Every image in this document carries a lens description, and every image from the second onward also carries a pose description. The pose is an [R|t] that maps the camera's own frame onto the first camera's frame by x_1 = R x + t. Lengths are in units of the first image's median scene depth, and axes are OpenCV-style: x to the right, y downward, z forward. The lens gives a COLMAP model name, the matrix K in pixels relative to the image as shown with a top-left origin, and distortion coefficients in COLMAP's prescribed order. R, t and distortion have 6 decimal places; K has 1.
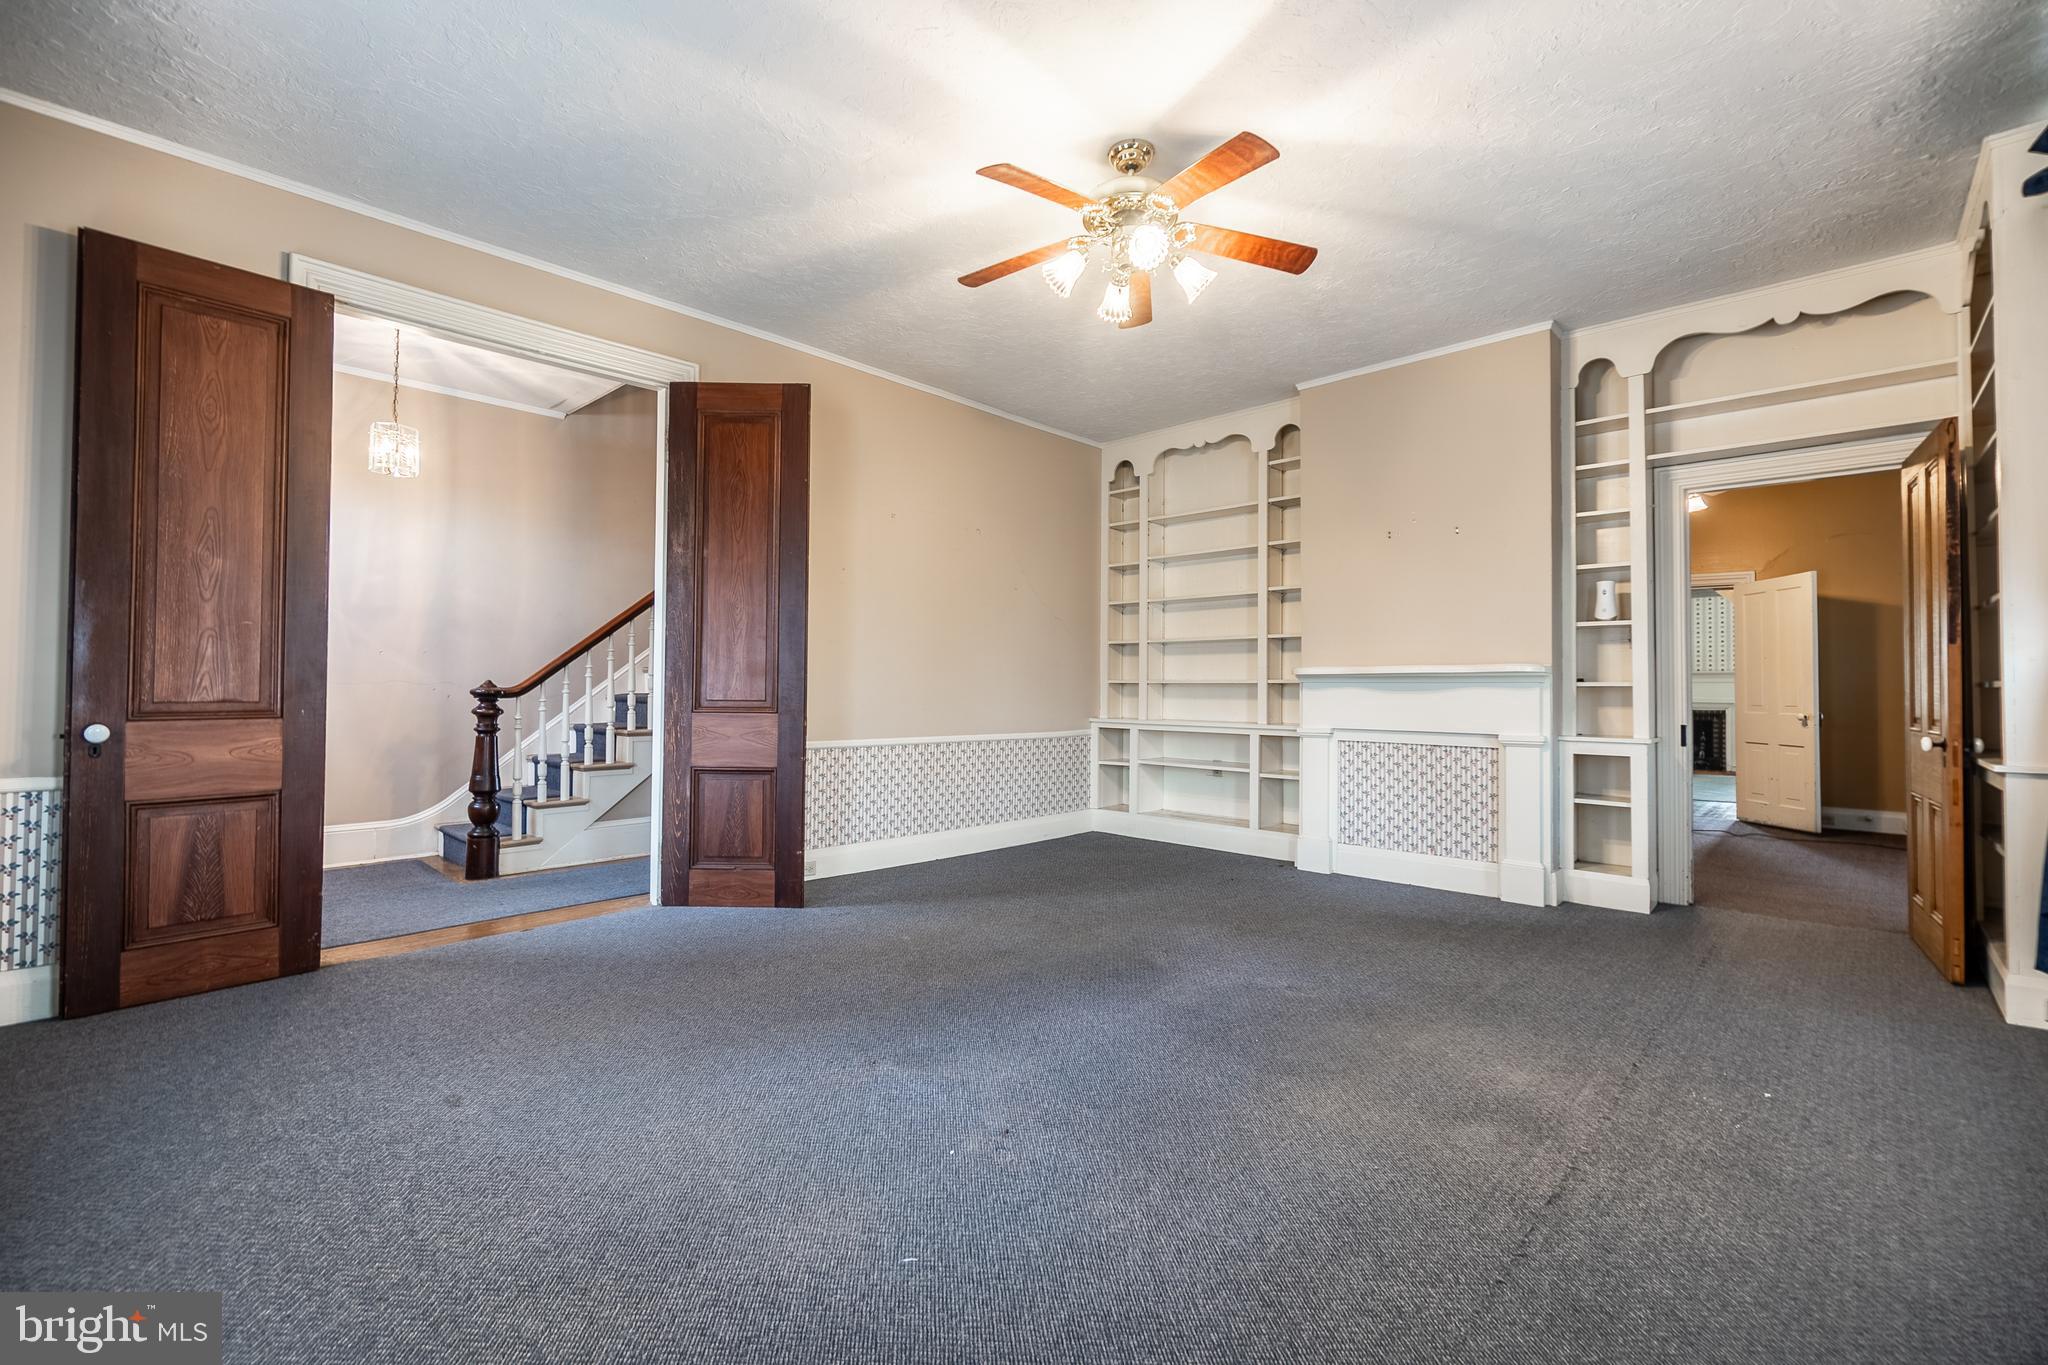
lens RADIAL K [[903.0, 0, 1012.2], [0, 903.0, 666.2], [0, 0, 1]] dist [-0.005738, 0.001536]
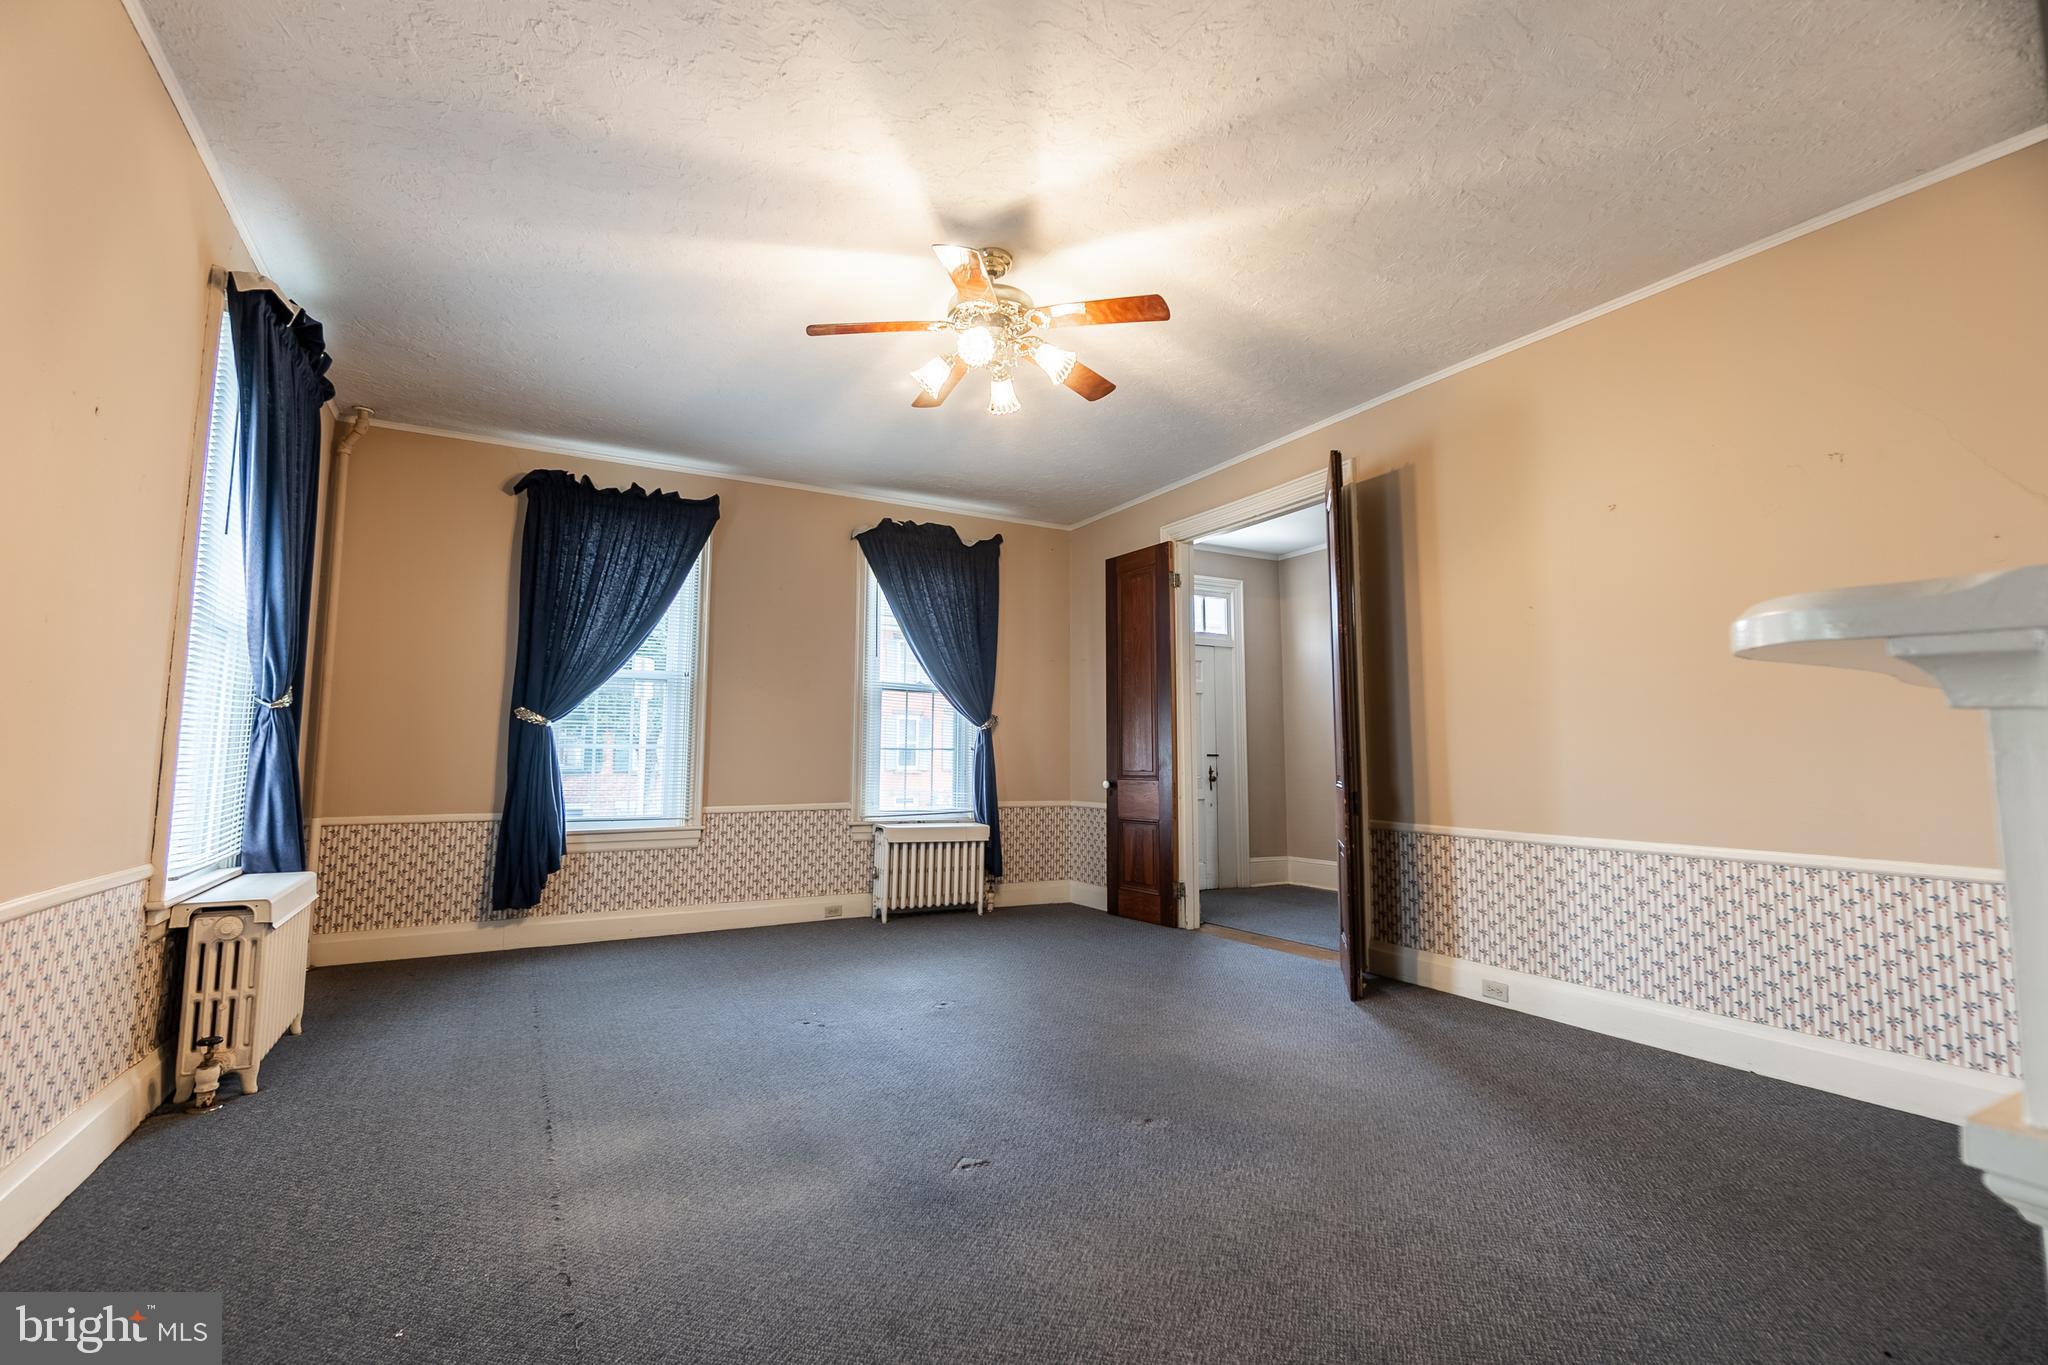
lens RADIAL K [[903.0, 0, 1023.3], [0, 903.0, 692.6], [0, 0, 1]] dist [-0.005738, 0.001536]
pose [[-0.292098, -0.088910, -0.952247, 1.094157], [0.006511, 0.995461, -0.094942, 0.056232], [0.956366, -0.033932, -0.290193, 1.351267]]
